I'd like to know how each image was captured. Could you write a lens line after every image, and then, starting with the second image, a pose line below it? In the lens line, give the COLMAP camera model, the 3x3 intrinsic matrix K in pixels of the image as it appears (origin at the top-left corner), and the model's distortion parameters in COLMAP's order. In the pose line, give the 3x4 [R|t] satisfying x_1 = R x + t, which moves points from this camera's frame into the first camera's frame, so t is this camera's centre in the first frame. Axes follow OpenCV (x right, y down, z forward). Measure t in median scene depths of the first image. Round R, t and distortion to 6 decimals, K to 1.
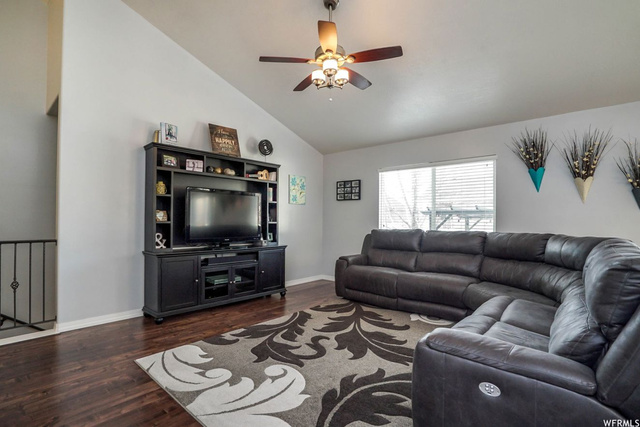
lens RADIAL K [[305.6, 0, 306.3], [0, 305.6, 215.6], [0, 0, 1]] dist [-0.027704, 0.000208]
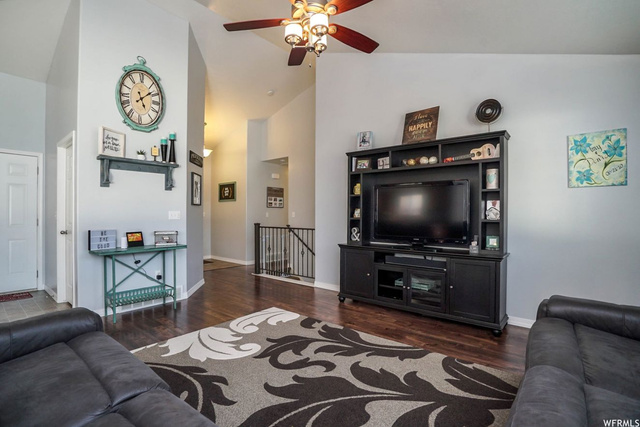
lens RADIAL K [[308.2, 0, 320.0], [0, 308.2, 213.5], [0, 0, 1]] dist [-0.047940, 0.000140]
pose [[0.062829, -0.011082, -0.997963, 0.628338], [0.010243, 0.999893, -0.010459, 0.012171], [0.997972, -0.009565, 0.062936, 0.703475]]
